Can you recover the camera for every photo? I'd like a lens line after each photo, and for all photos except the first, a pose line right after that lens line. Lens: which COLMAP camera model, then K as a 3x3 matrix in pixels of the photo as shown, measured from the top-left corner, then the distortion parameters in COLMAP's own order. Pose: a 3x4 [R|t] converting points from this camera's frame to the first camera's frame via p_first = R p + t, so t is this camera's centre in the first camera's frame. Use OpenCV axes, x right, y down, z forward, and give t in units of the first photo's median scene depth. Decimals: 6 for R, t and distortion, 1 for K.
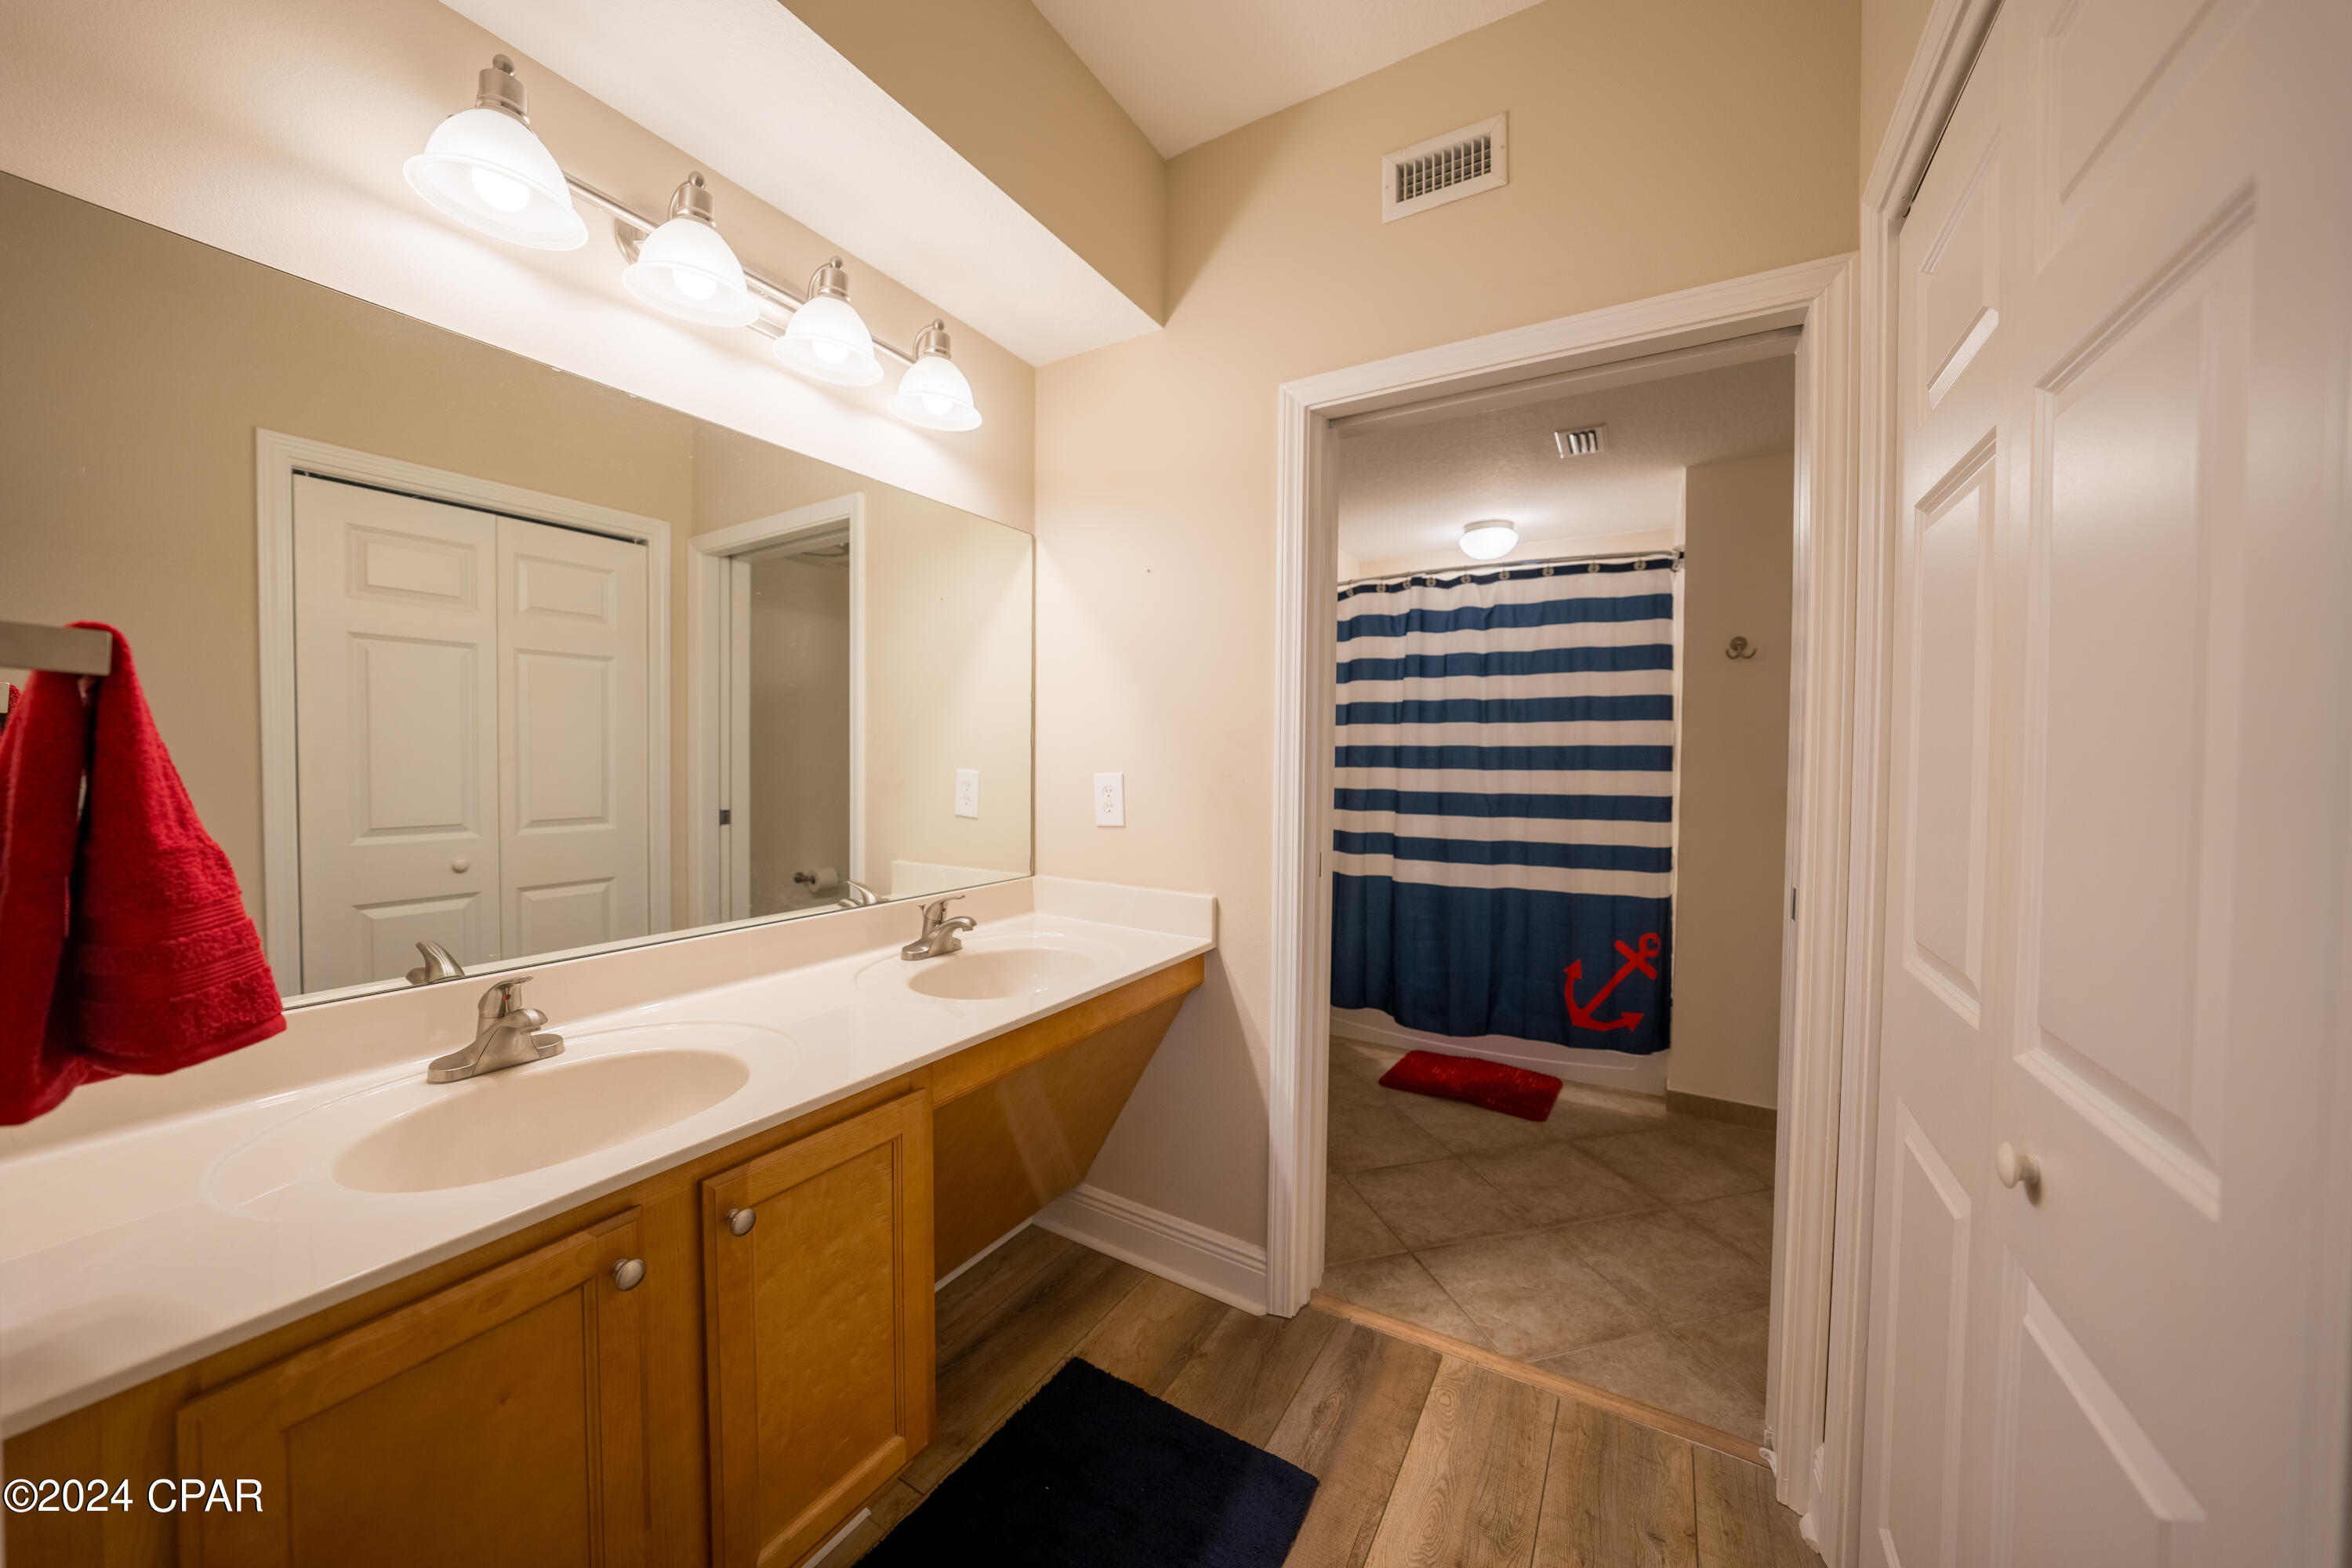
lens RADIAL K [[814.2, 0, 1177.4], [0, 814.2, 777.3], [0, 0, 1]] dist [-0.021522, 0.002641]
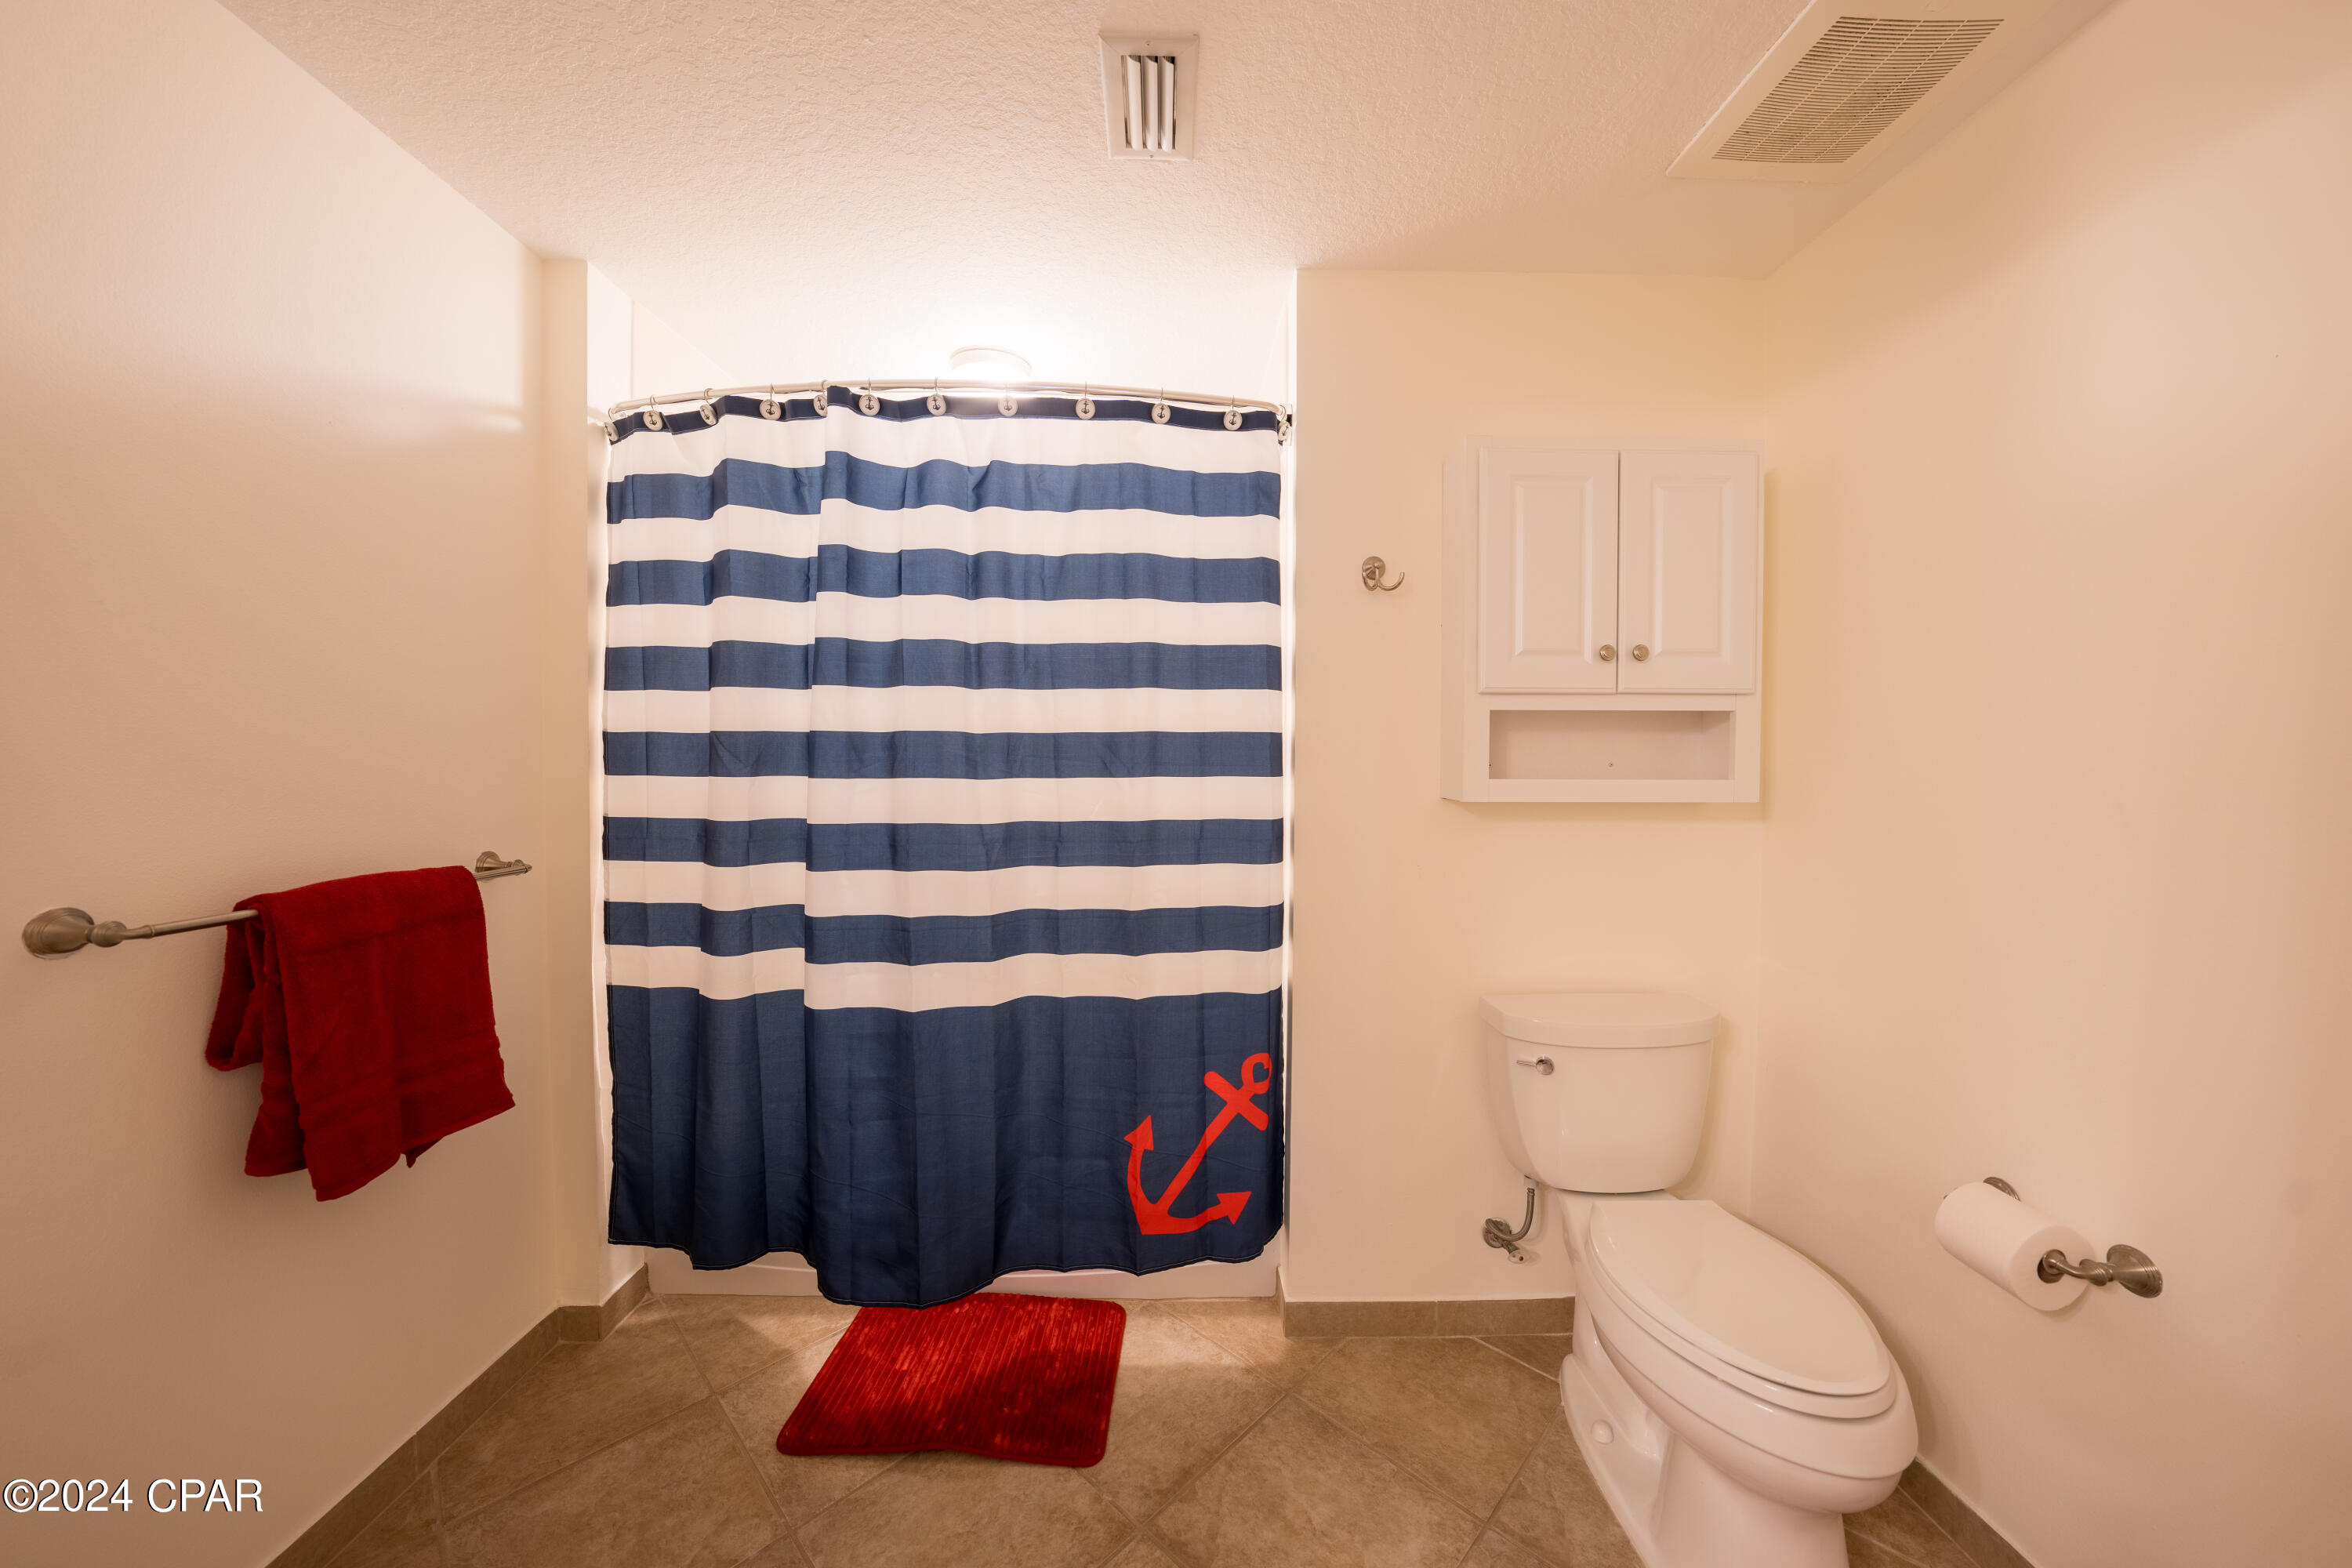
lens RADIAL K [[814.2, 0, 1186.2], [0, 814.2, 776.1], [0, 0, 1]] dist [-0.021522, 0.002641]
pose [[0.849760, -0.021290, 0.526740, 0.220474], [0.016780, 0.999770, 0.013339, -0.015439], [-0.526903, -0.002496, 0.849922, 0.493347]]
